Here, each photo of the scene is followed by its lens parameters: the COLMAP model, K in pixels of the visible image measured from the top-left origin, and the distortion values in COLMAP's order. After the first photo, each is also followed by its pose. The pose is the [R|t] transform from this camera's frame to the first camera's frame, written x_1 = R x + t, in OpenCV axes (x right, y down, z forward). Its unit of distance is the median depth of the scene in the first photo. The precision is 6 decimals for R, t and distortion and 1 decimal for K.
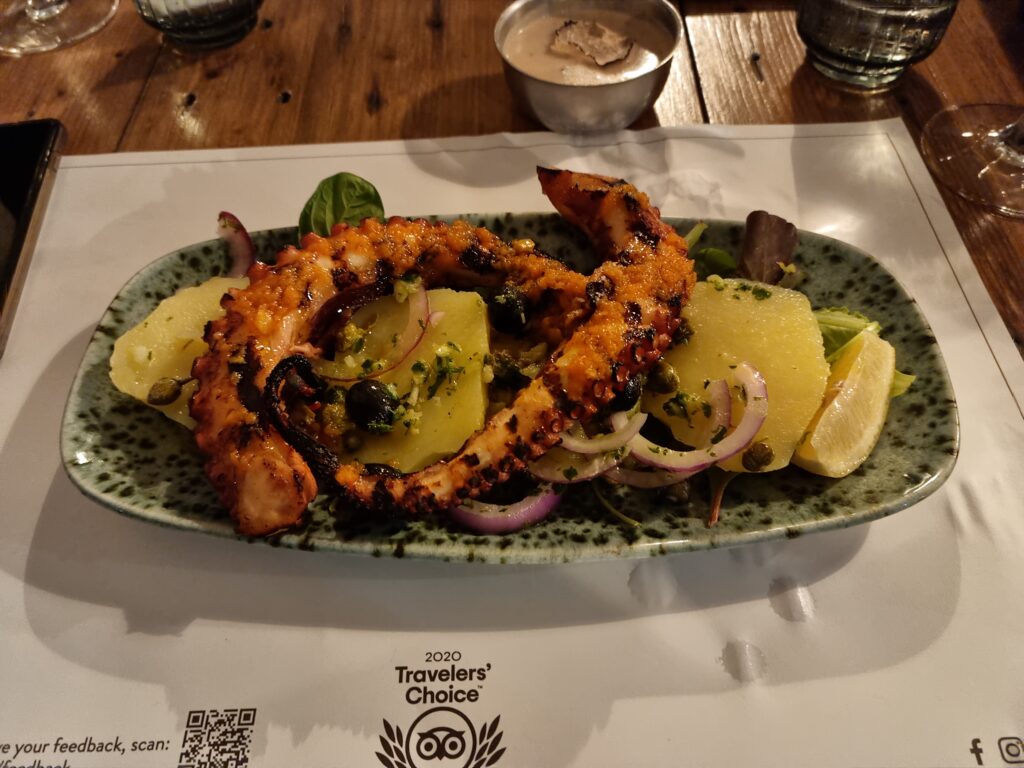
lens RADIAL K [[800.7, 0, 508.3], [0, 800.7, 383.6], [0, 0, 1]] dist [-0.011344, -0.000626]
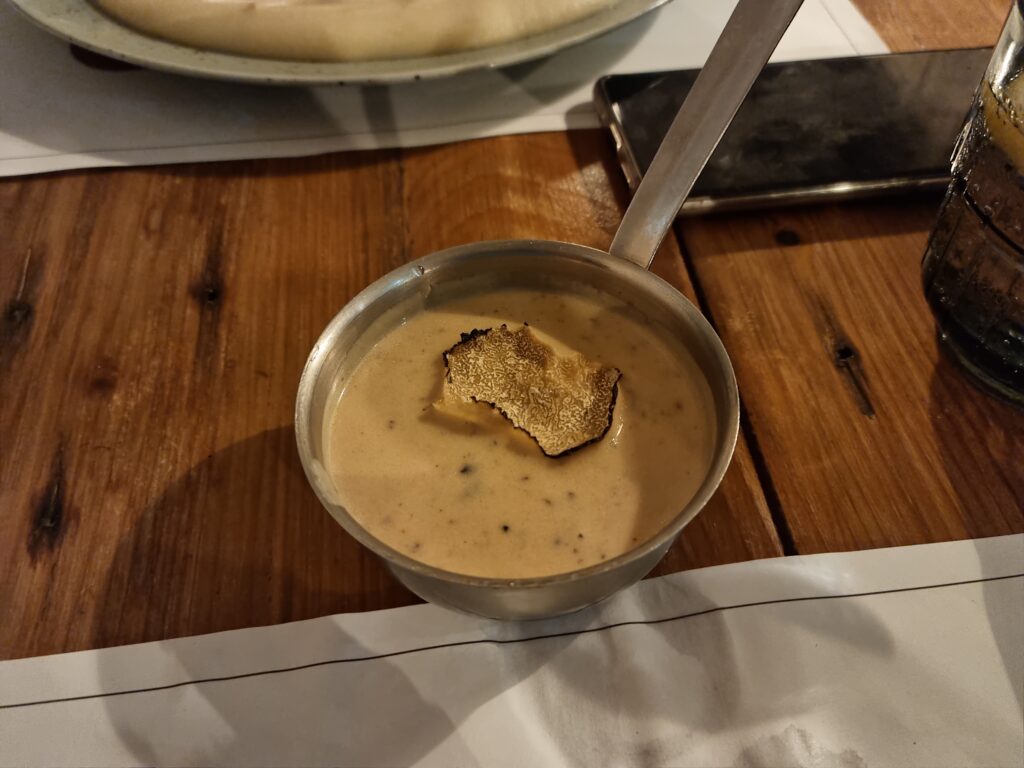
lens RADIAL K [[800.7, 0, 515.4], [0, 800.7, 384.4], [0, 0, 1]] dist [-0.011344, -0.000626]
pose [[0.992026, -0.068826, 0.105586, 0.048226], [0.075005, 0.995626, -0.055708, -0.375817], [-0.101290, 0.063184, 0.992849, 0.517516]]
